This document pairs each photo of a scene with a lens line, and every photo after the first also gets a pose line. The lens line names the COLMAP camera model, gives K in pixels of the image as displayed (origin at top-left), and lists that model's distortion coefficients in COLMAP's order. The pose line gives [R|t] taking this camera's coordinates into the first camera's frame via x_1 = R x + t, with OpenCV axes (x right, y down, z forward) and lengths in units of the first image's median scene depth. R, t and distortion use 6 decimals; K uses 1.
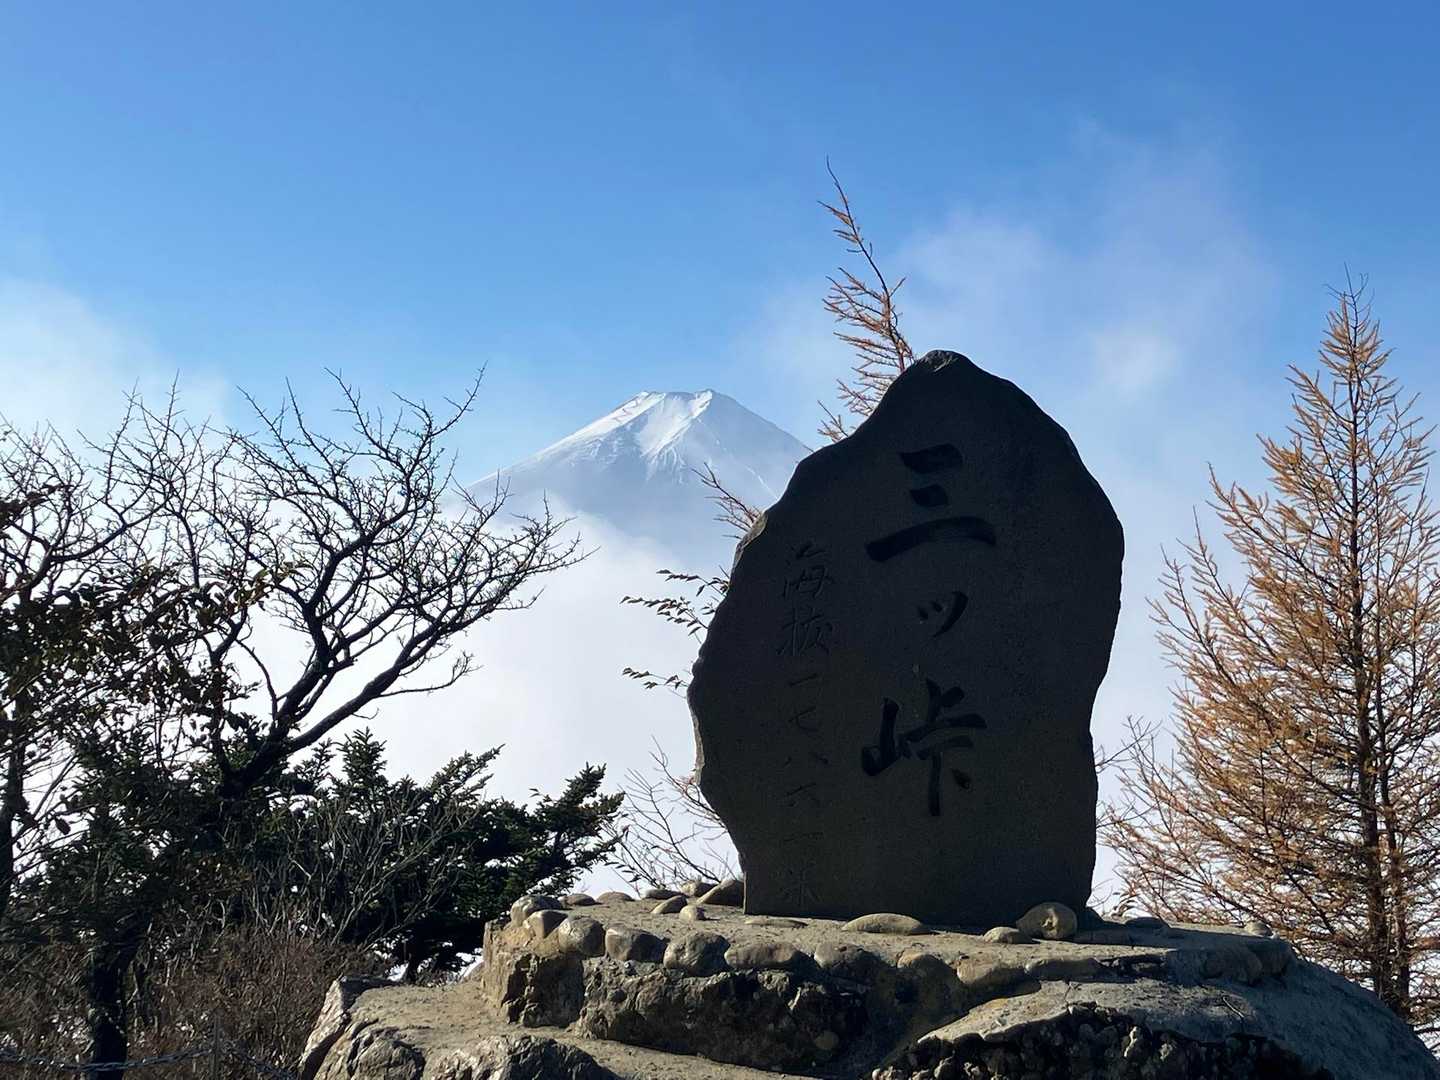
lens RADIAL K [[2597.6, 0, 779.6], [0, 2597.6, 493.8], [0, 0, 1]] dist [0.147146, -0.126452]
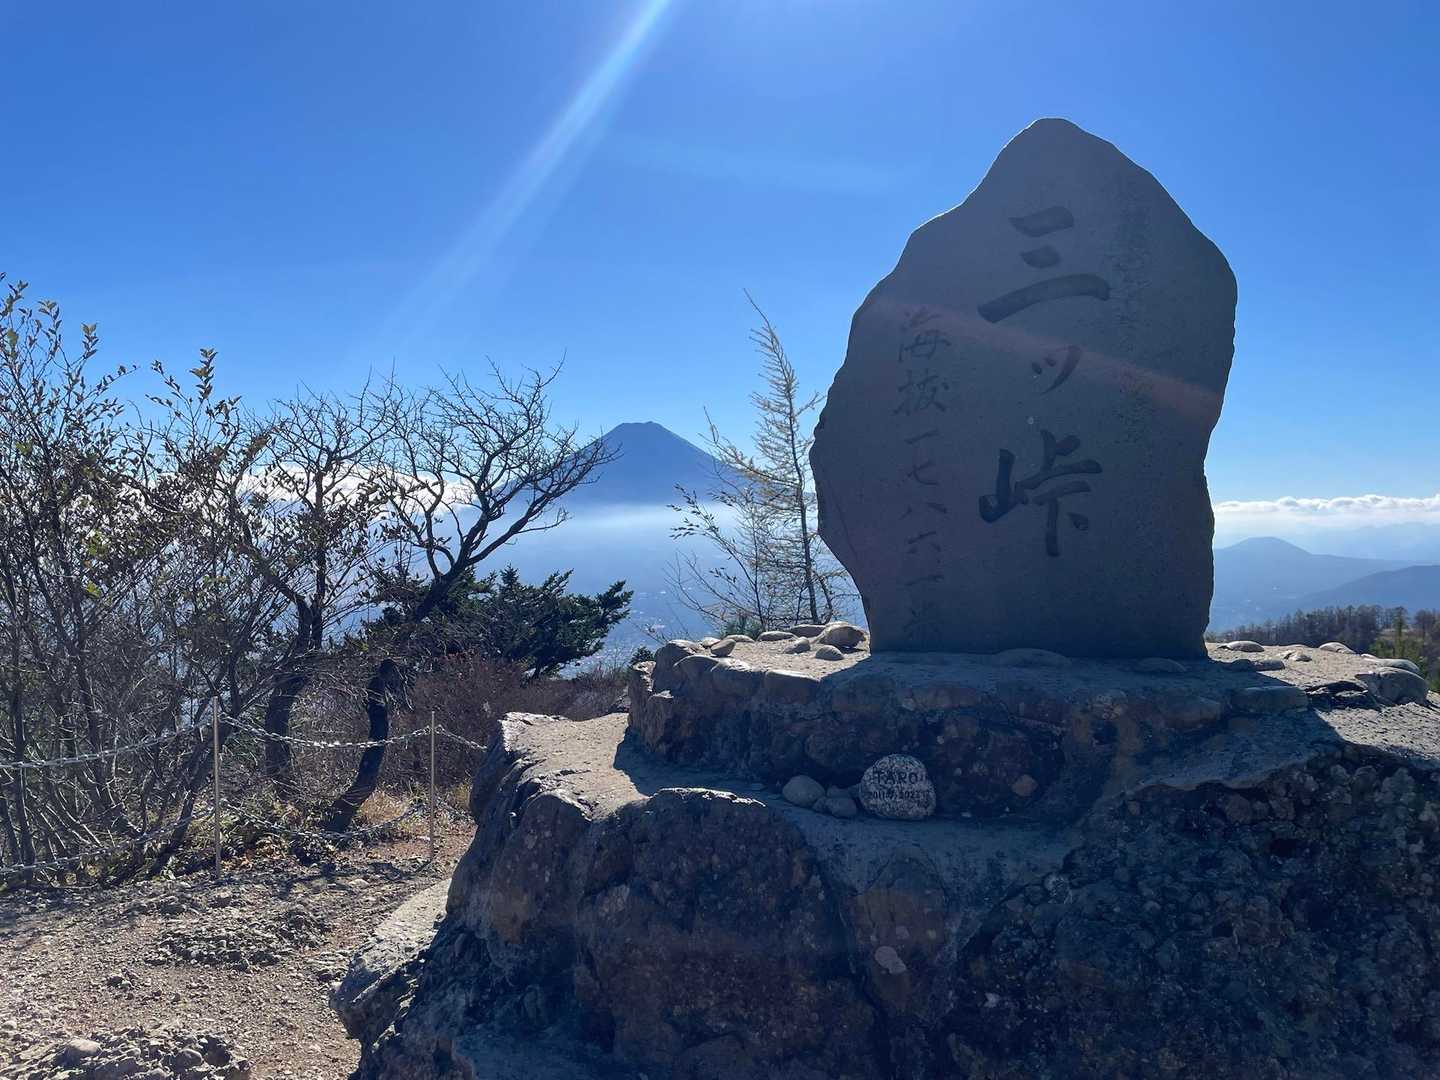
lens RADIAL K [[1063.3, 0, 720.0], [0, 1063.3, 540.0], [0, 0, 1]] dist [0.052364, -0.003505]
pose [[0.998759, -0.030767, 0.039166, -0.041253], [0.028058, 0.997295, 0.067935, 0.036430], [-0.041150, -0.066751, 0.996921, 0.248931]]
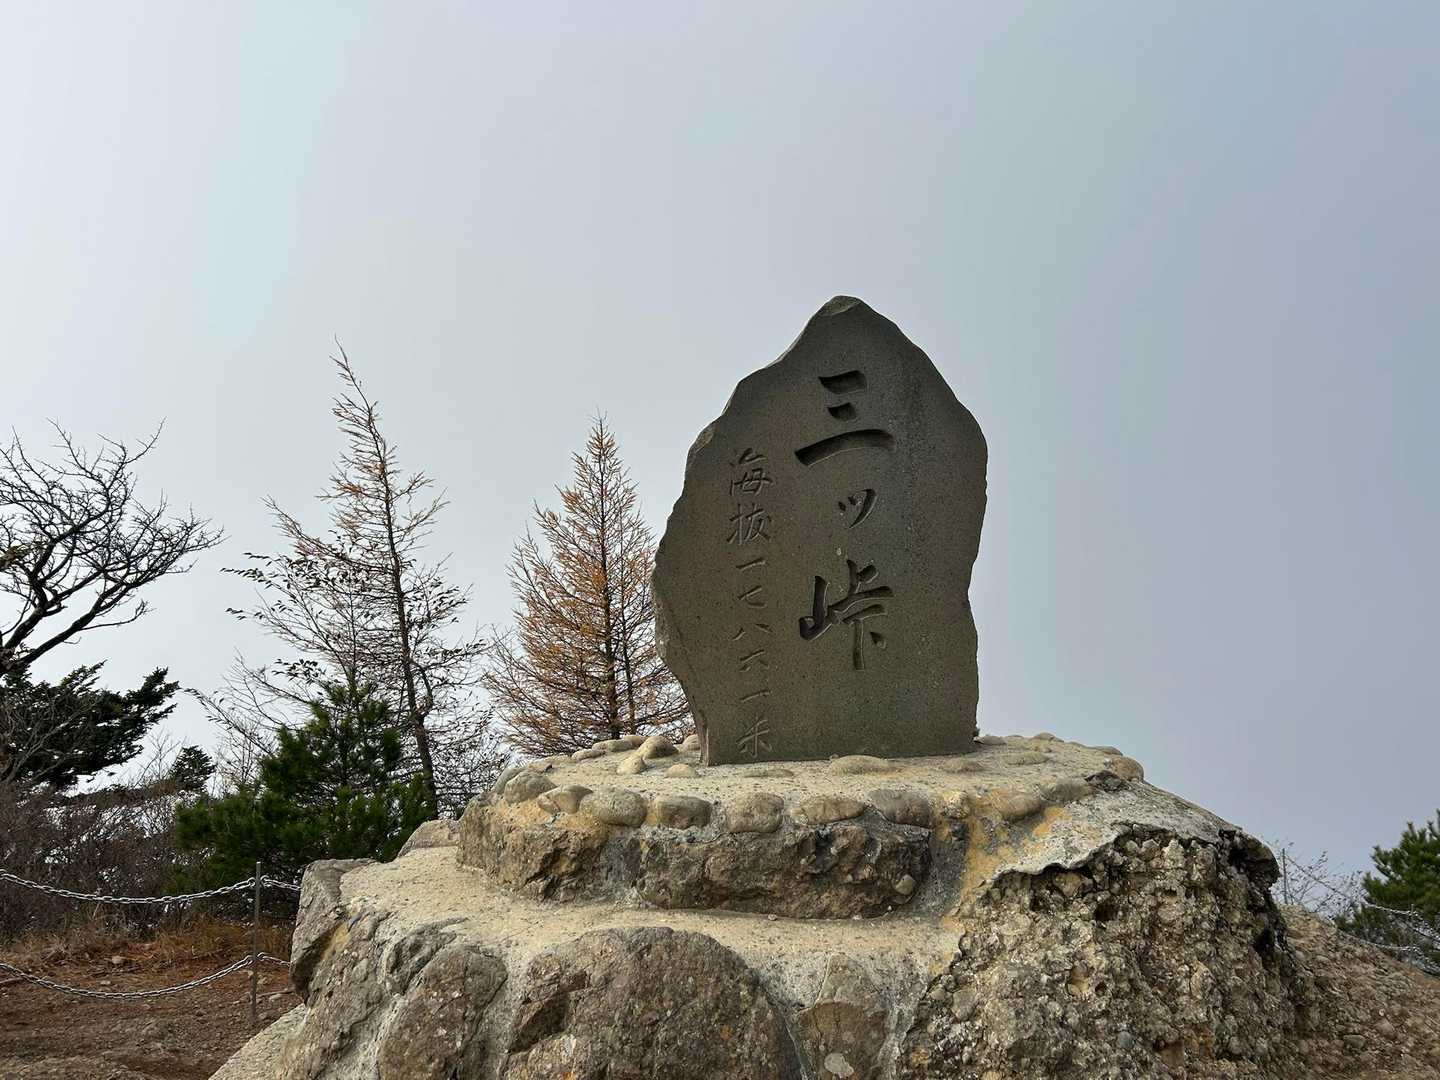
lens RADIAL K [[1053.9, 0, 720.0], [0, 1053.9, 540.0], [0, 0, 1]] dist [0.011494, 0.000009]
pose [[0.895446, -0.009358, 0.445072, -0.095496], [0.009515, 0.999953, 0.001882, 0.026545], [-0.445069, 0.002549, 0.895493, 0.257181]]
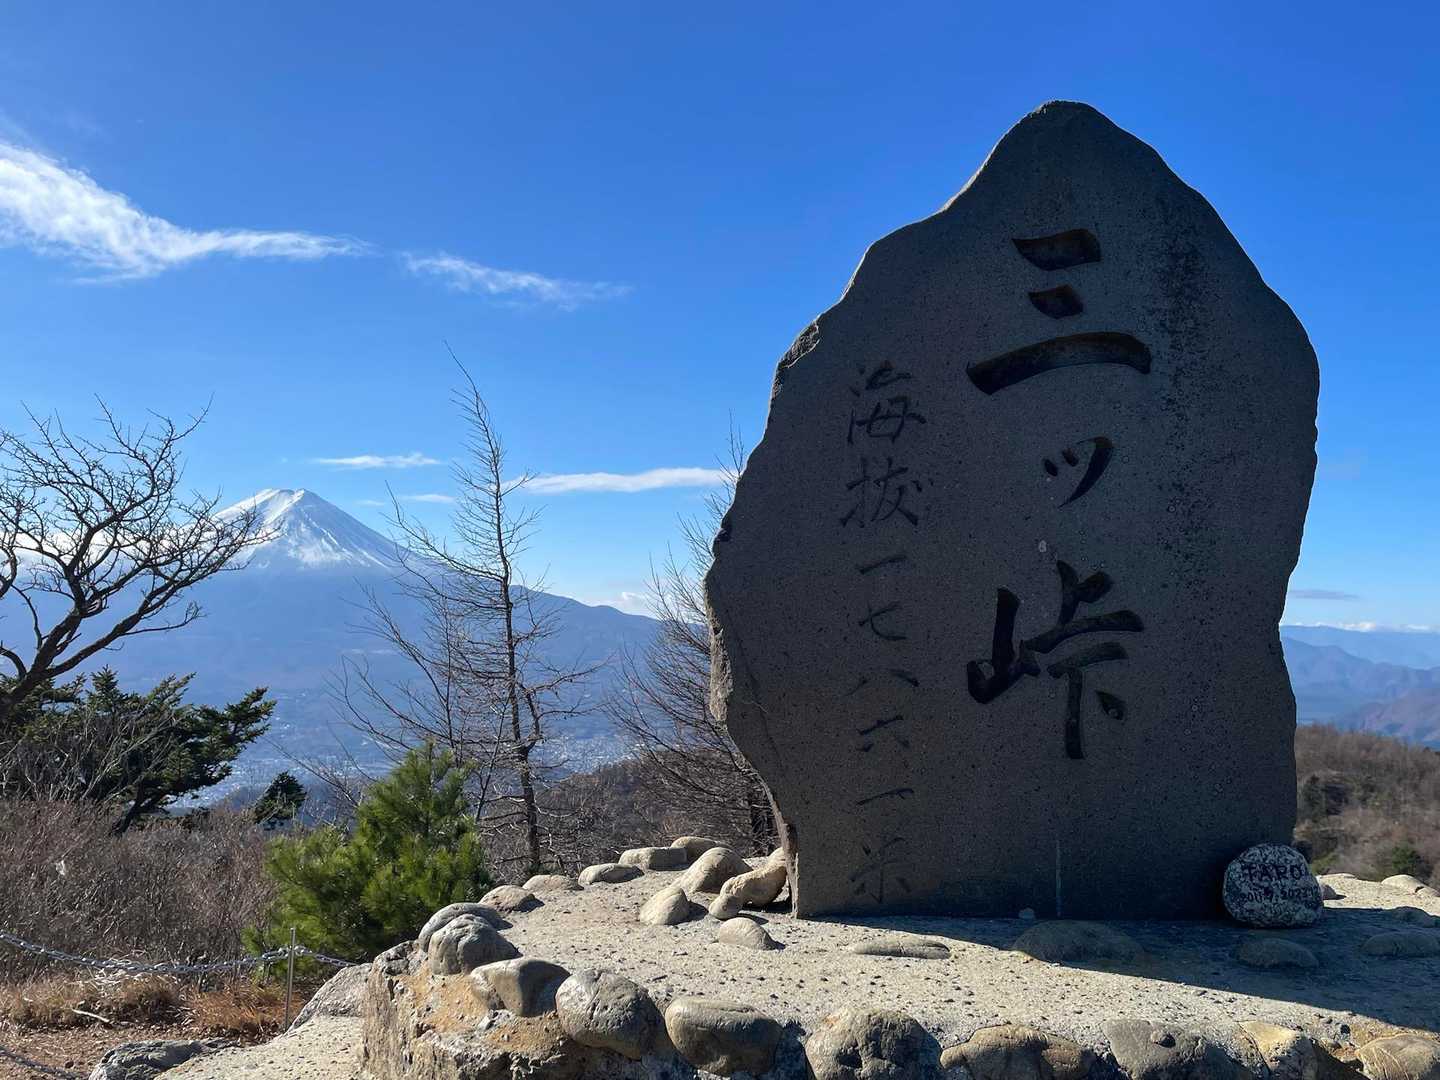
lens RADIAL K [[1178.8, 0, 720.0], [0, 1178.8, 540.0], [0, 0, 1]] dist [0.089450, -0.126118]
pose [[0.949761, 0.016231, 0.312555, -0.056345], [-0.014094, 0.999859, -0.009096, 0.030643], [-0.312658, 0.004233, 0.949856, 0.320404]]
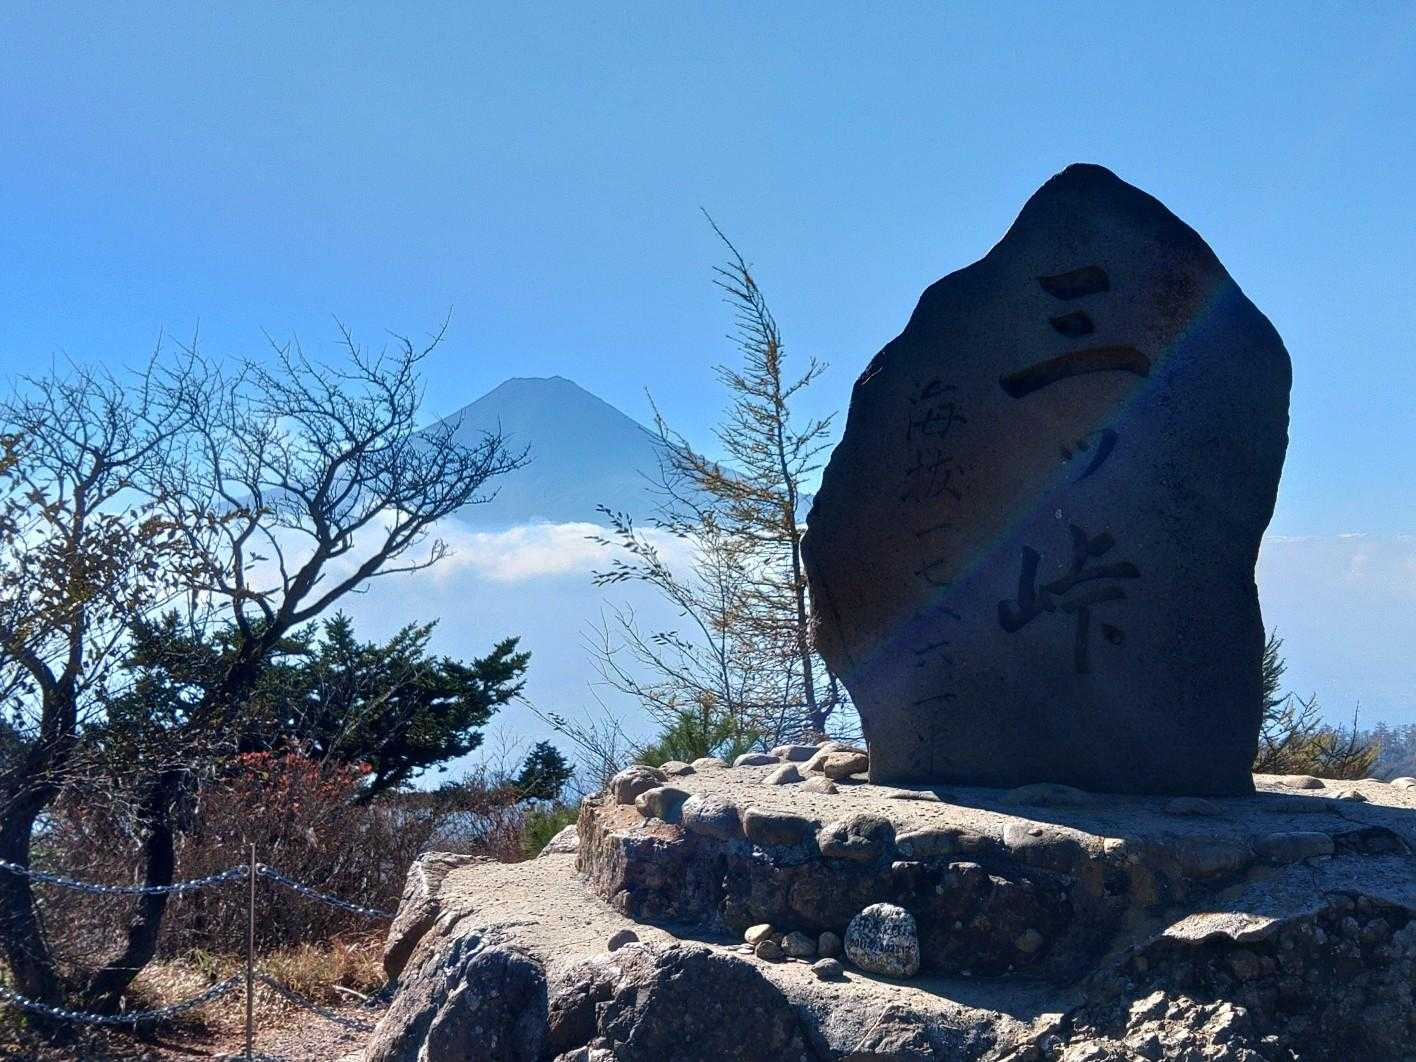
lens RADIAL K [[1716.9, 0, 725.2], [0, 1716.9, 514.5], [0, 0, 1]] dist [0.013233, -0.028400]
pose [[0.997066, -0.012671, 0.075490, -0.048272], [0.009708, 0.999173, 0.039496, 0.018720], [-0.075928, -0.038647, 0.996364, 0.180582]]
